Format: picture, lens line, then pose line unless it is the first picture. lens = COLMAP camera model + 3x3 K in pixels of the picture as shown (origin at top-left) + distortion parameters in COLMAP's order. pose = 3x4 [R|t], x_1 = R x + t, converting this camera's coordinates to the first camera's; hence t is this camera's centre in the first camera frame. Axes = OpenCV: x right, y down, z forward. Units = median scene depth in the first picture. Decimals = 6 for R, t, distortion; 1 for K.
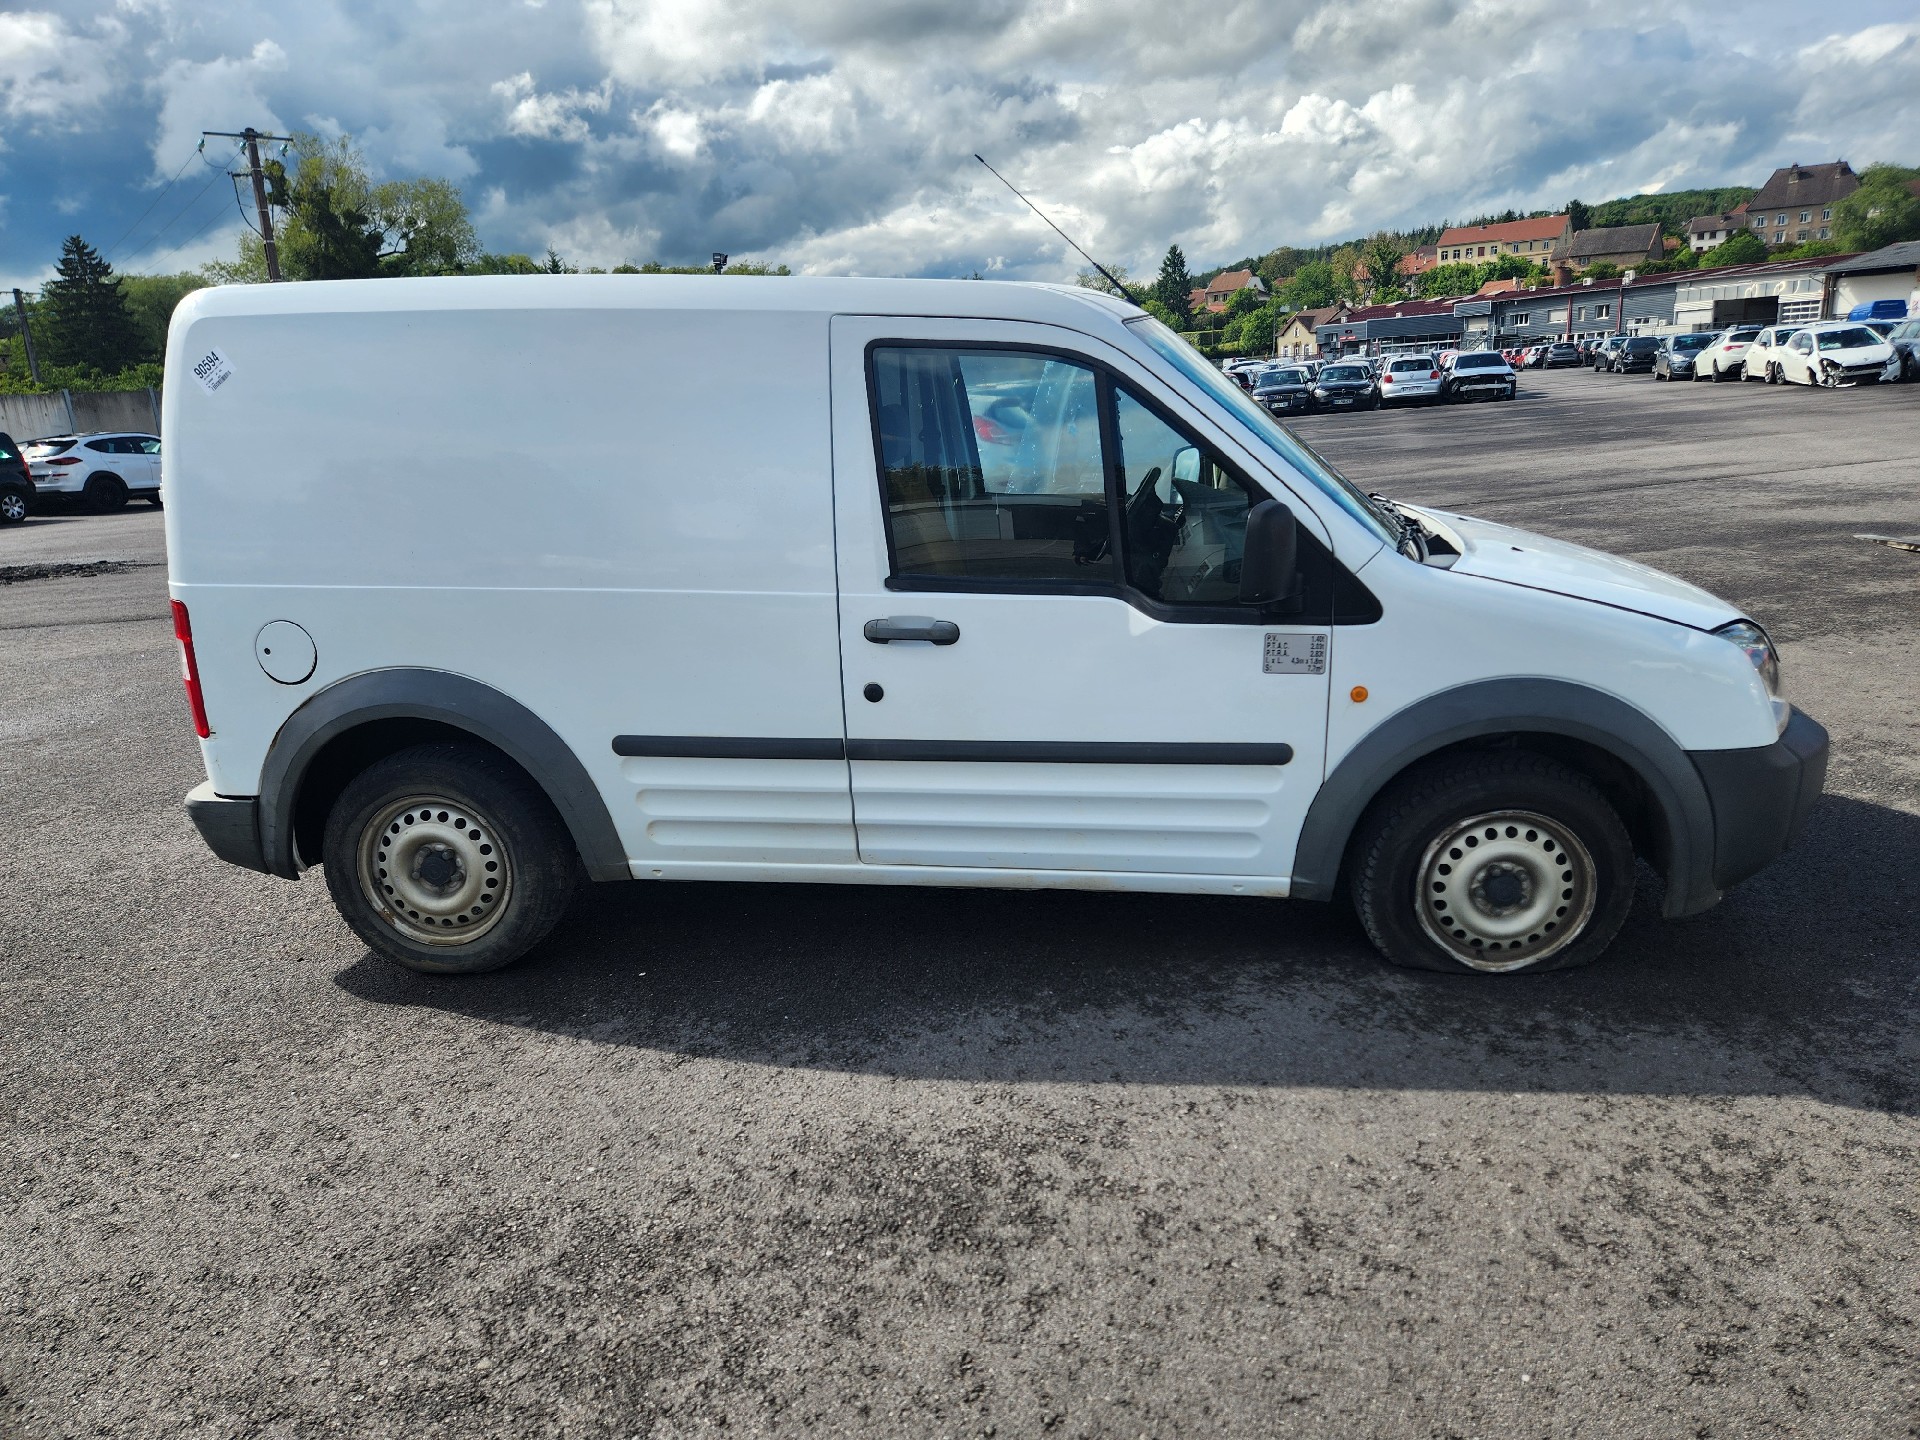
lens RADIAL K [[1264.6, 0, 960.0], [0, 1264.6, 720.0], [0, 0, 1]] dist [0.072084, -0.054806]
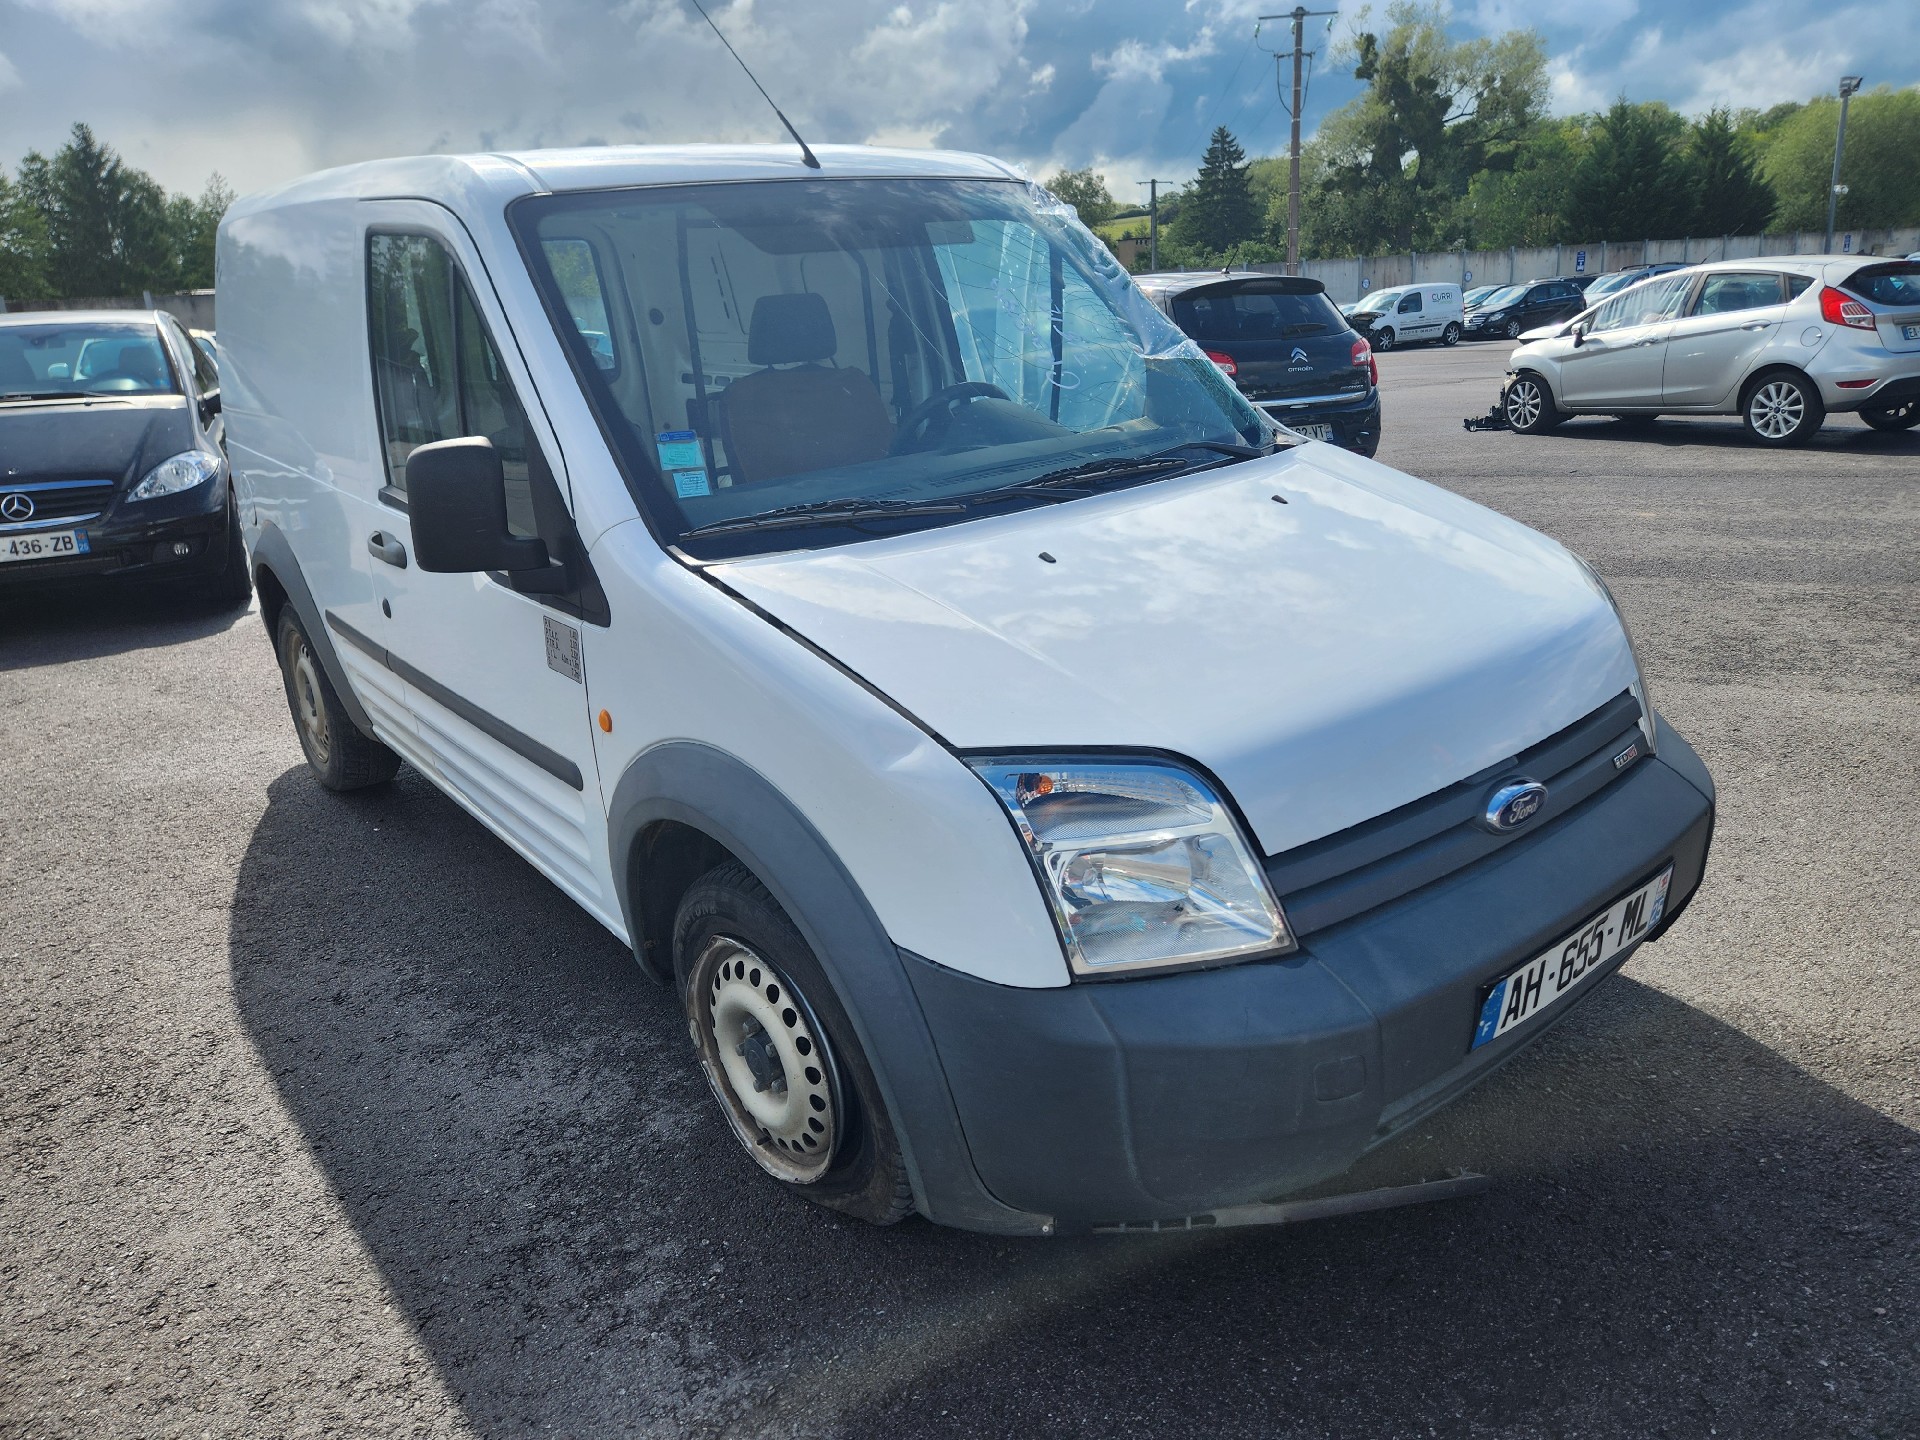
lens RADIAL K [[1264.6, 0, 960.0], [0, 1264.6, 720.0], [0, 0, 1]] dist [0.072084, -0.054806]
pose [[0.725353, 0.226547, -0.650031, 0.959392], [-0.165873, 0.973991, 0.154359, -0.171161], [0.668094, -0.004142, 0.744065, 0.617769]]
